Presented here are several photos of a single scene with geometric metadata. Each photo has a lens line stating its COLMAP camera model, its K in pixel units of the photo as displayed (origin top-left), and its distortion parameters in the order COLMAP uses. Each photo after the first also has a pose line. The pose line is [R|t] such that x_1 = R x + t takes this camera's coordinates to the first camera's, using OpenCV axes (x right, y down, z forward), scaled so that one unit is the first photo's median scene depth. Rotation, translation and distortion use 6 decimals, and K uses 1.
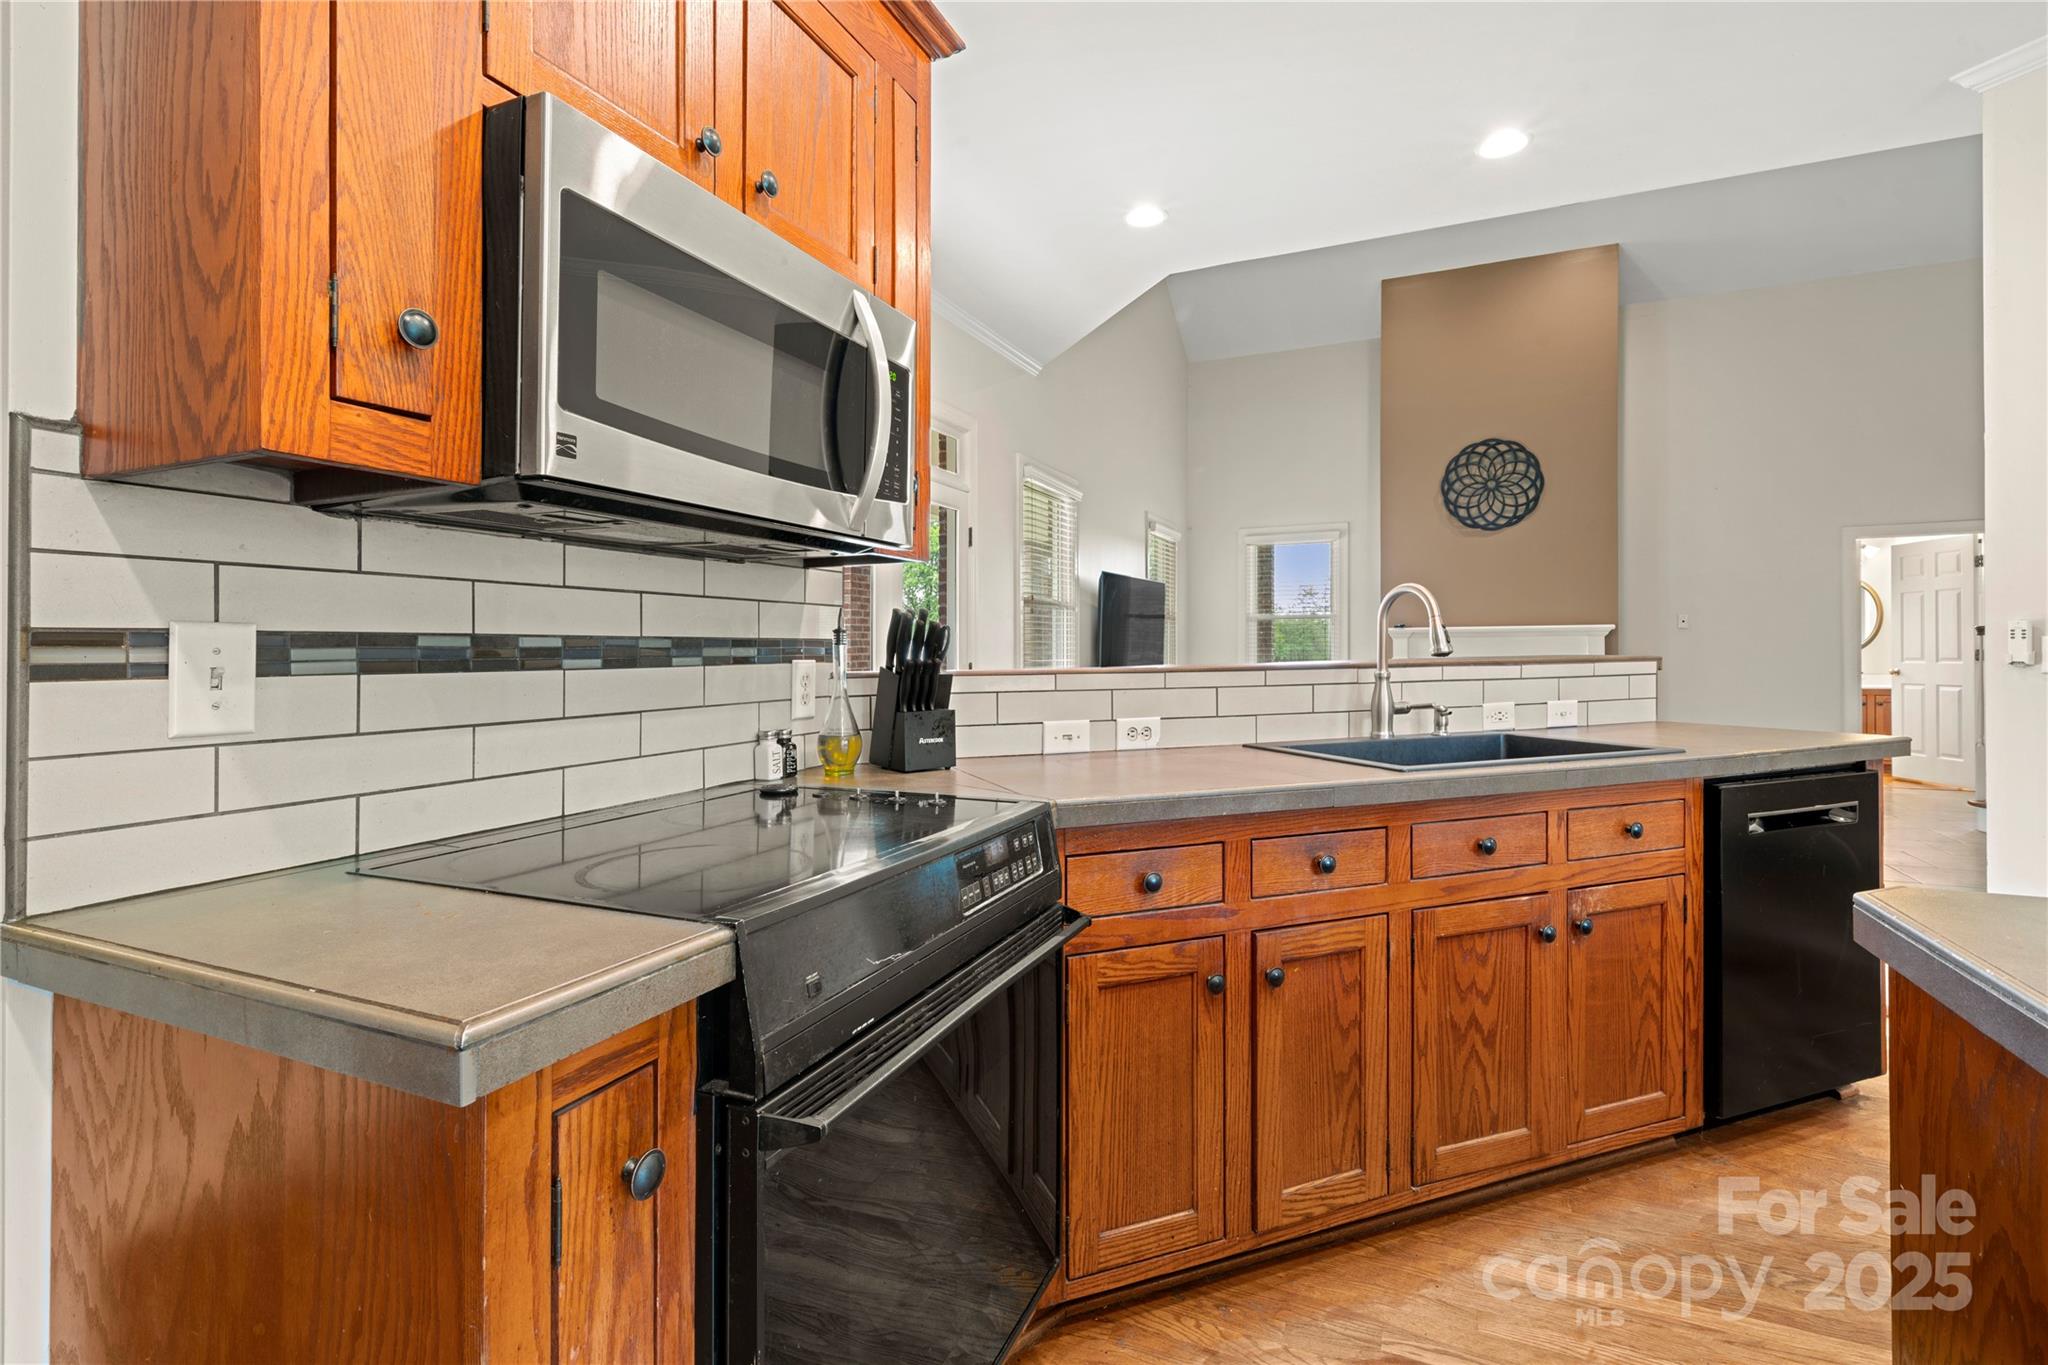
lens RADIAL K [[943.9, 0, 1021.2], [0, 943.9, 643.5], [0, 0, 1]] dist [0.001136, -0.000206]
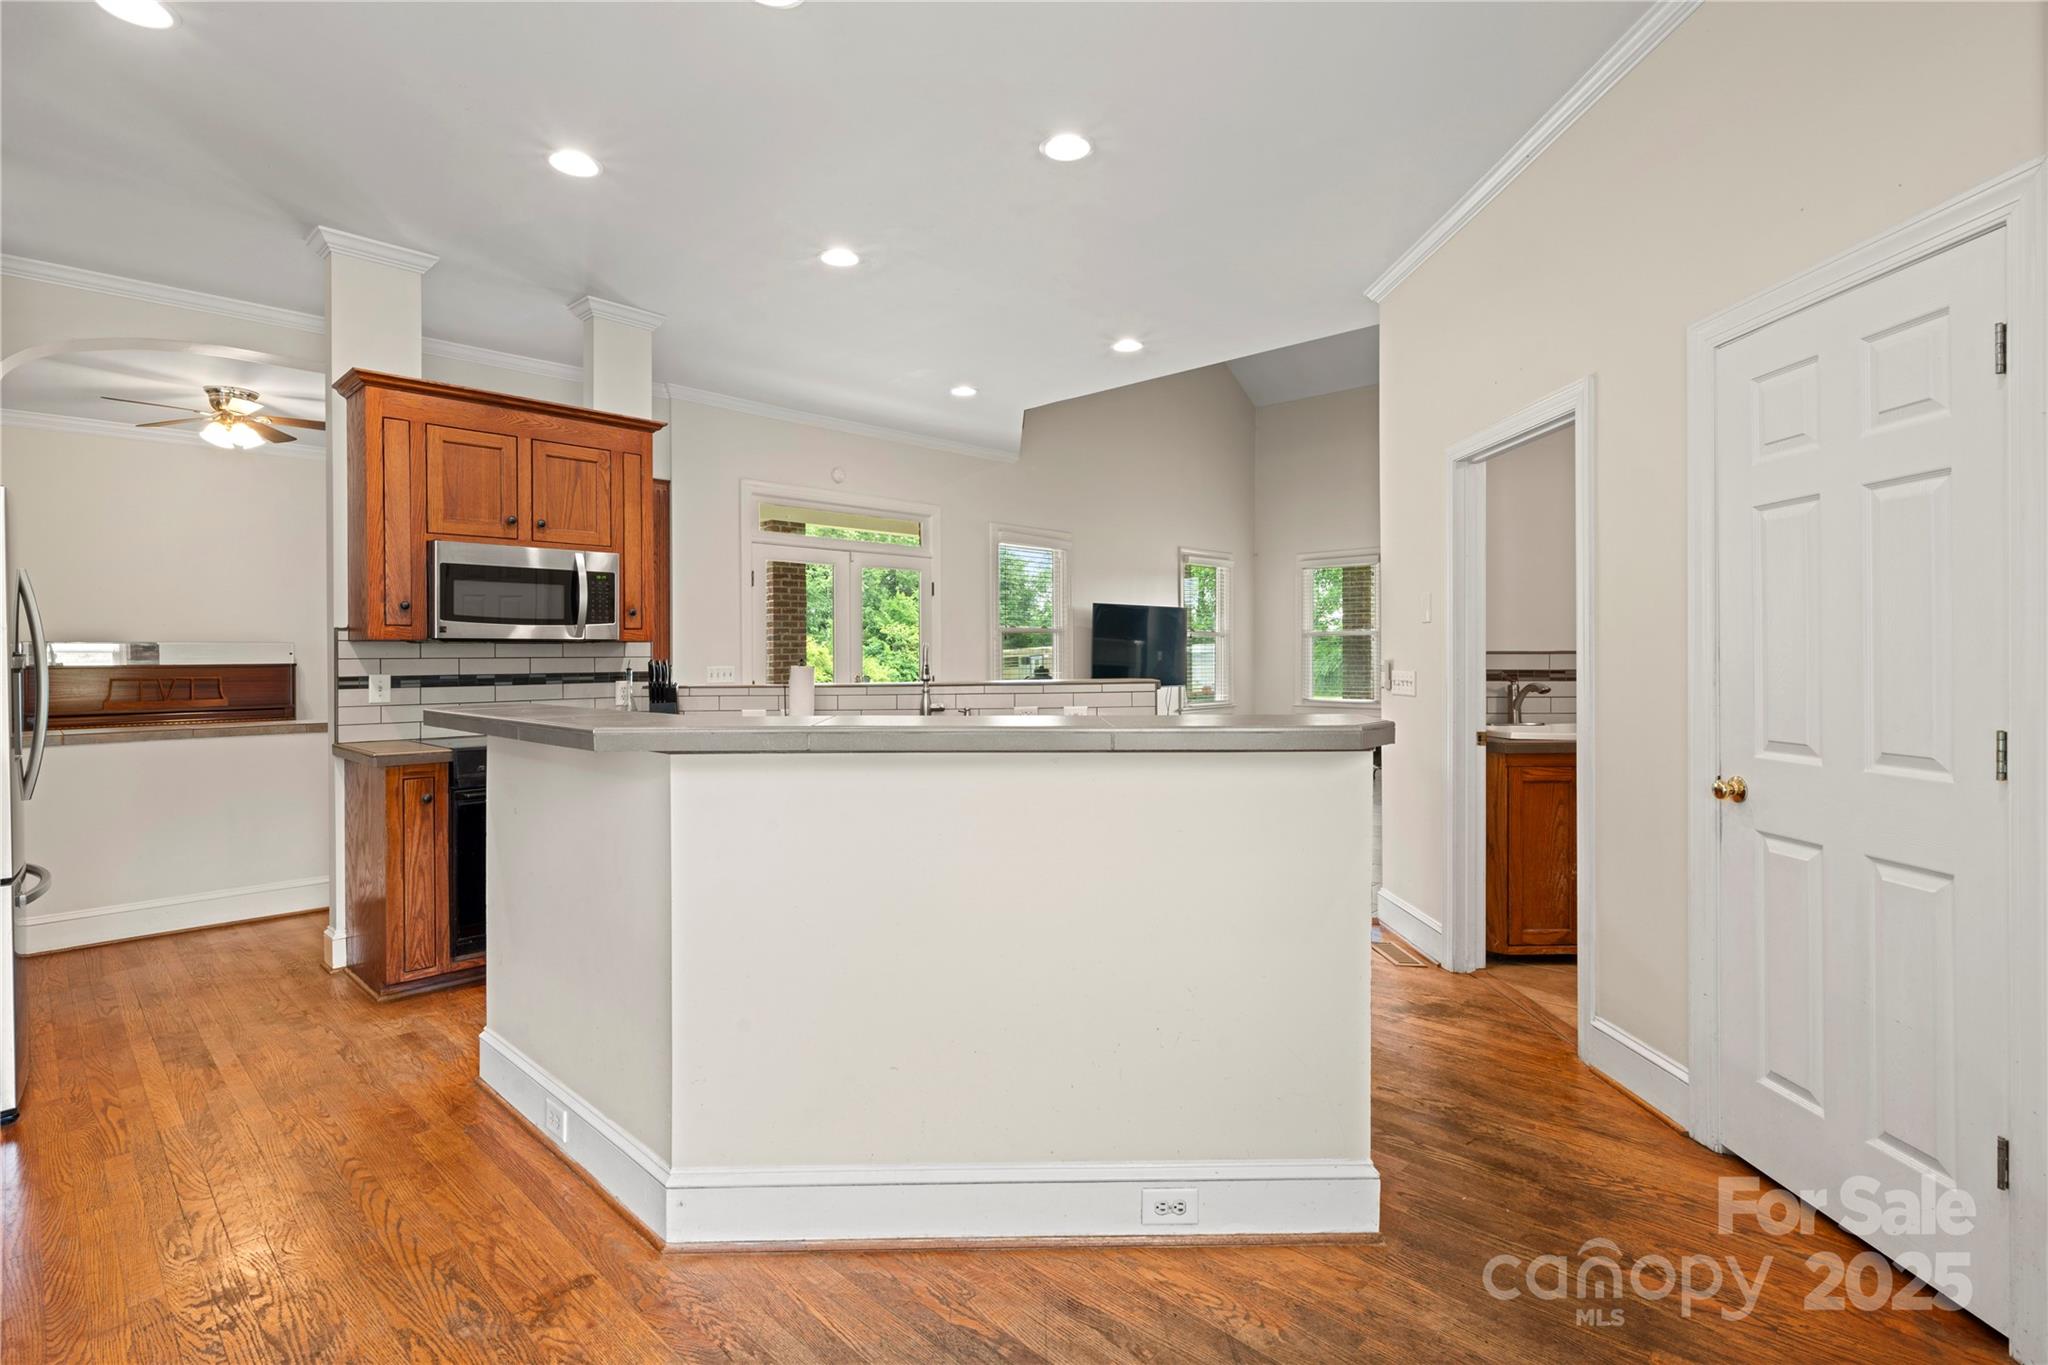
lens RADIAL K [[972.9, 0, 1025.1], [0, 972.9, 659.6], [0, 0, 1]] dist [-0.000389, -0.000215]
pose [[0.942754, 0.003148, -0.333473, 1.660611], [0.001686, 0.999898, 0.014204, -0.074785], [0.333484, -0.013953, 0.942653, -1.050506]]
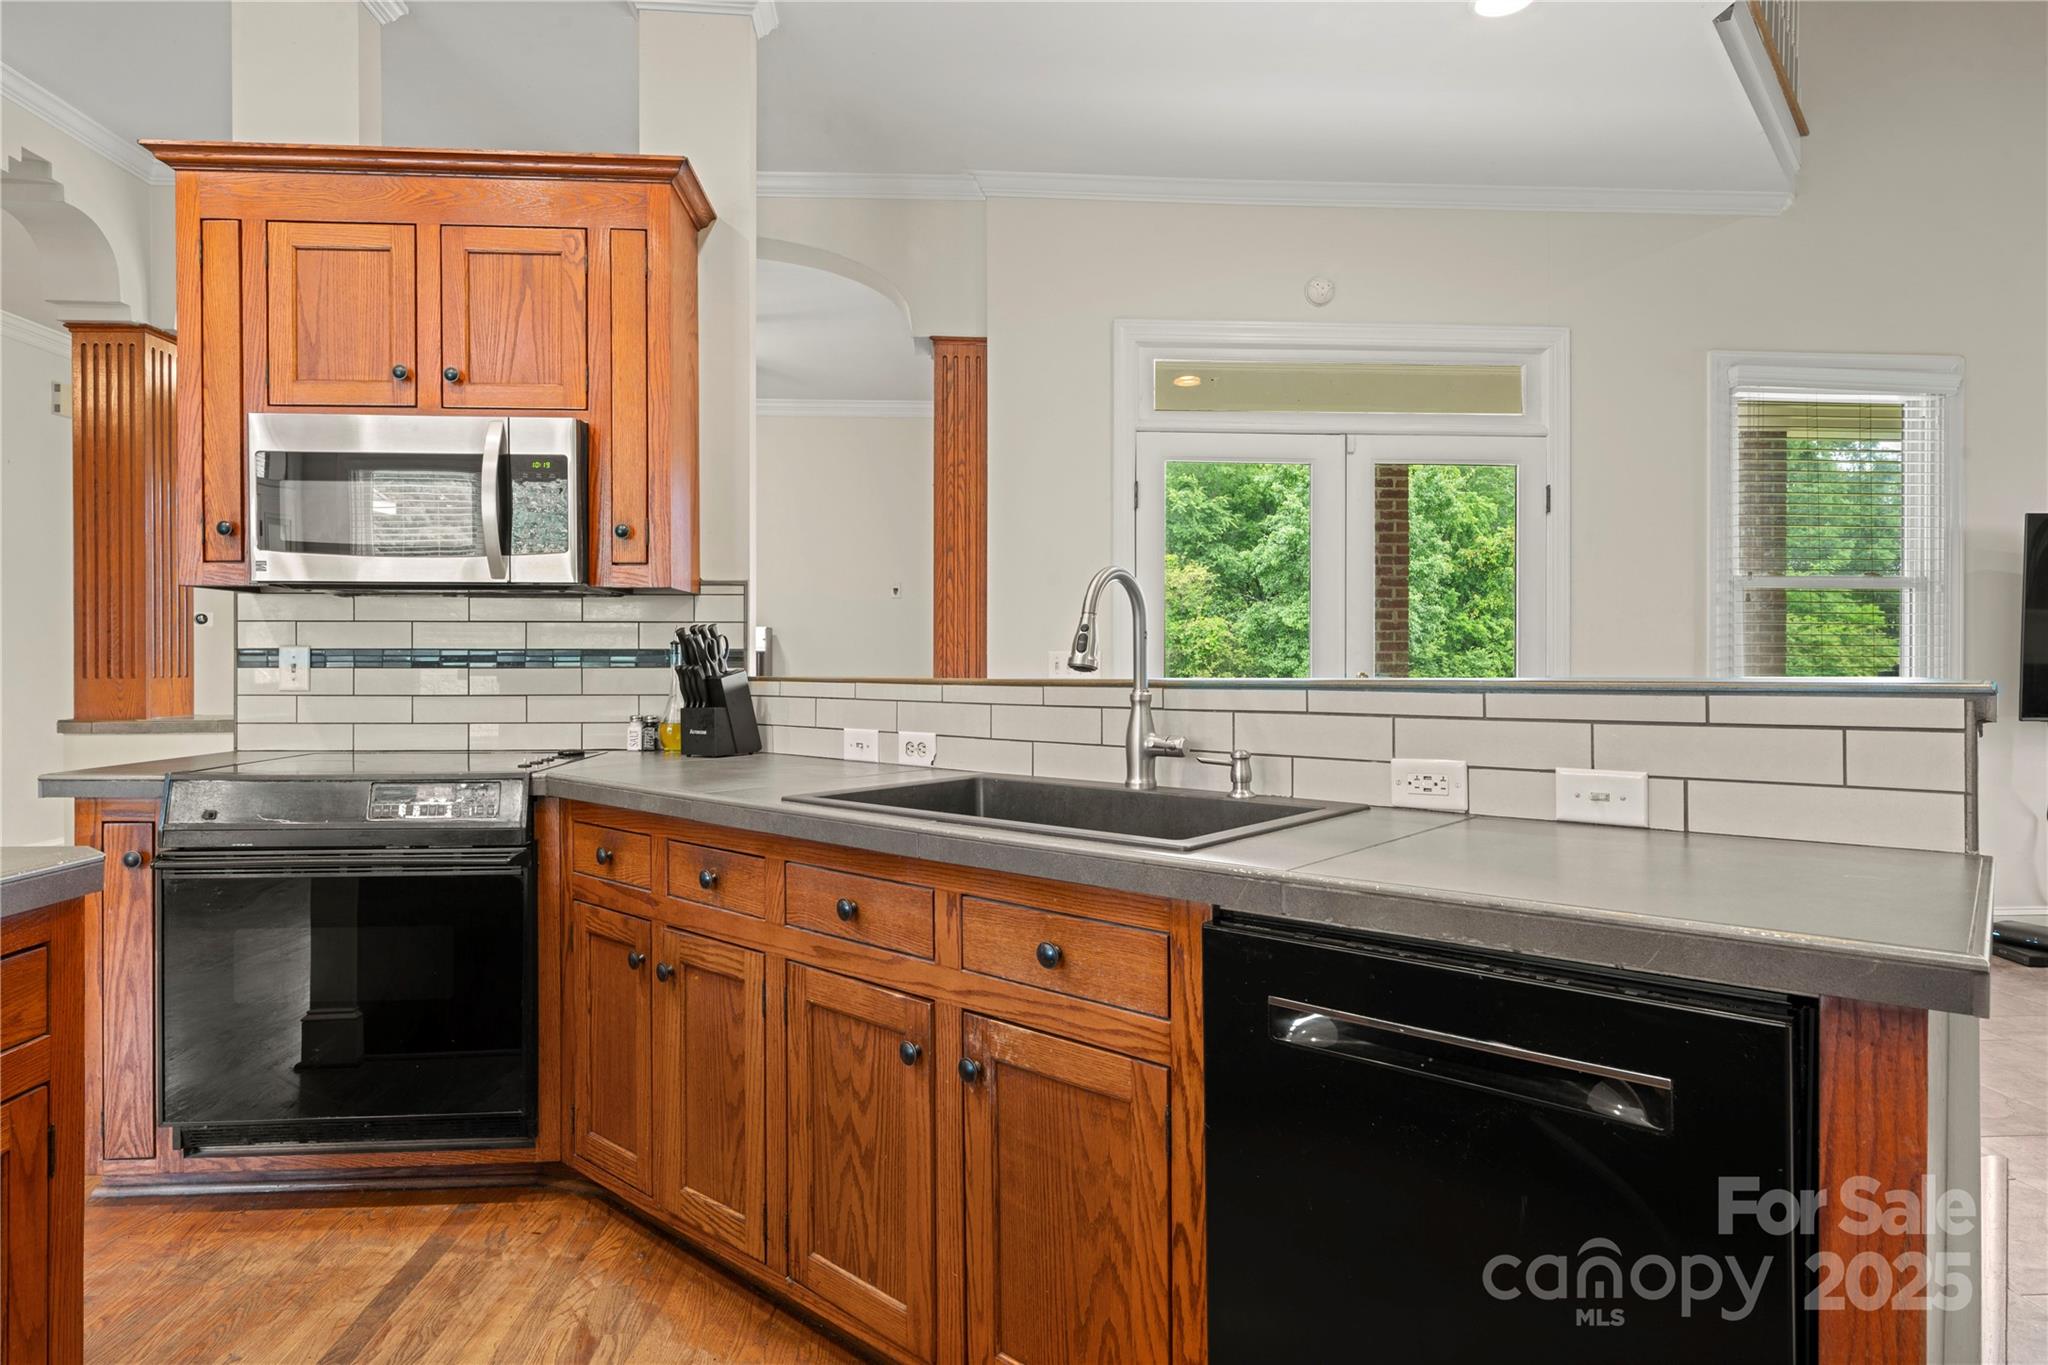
lens RADIAL K [[1126.8, 0, 1020.9], [0, 1126.8, 661.4], [0, 0, 1]] dist [0.002052, -0.000170]
pose [[0.466740, 0.007230, -0.884365, 1.467420], [0.002715, 0.999950, 0.009608, -0.002059], [0.884390, -0.006885, 0.466697, 0.724856]]
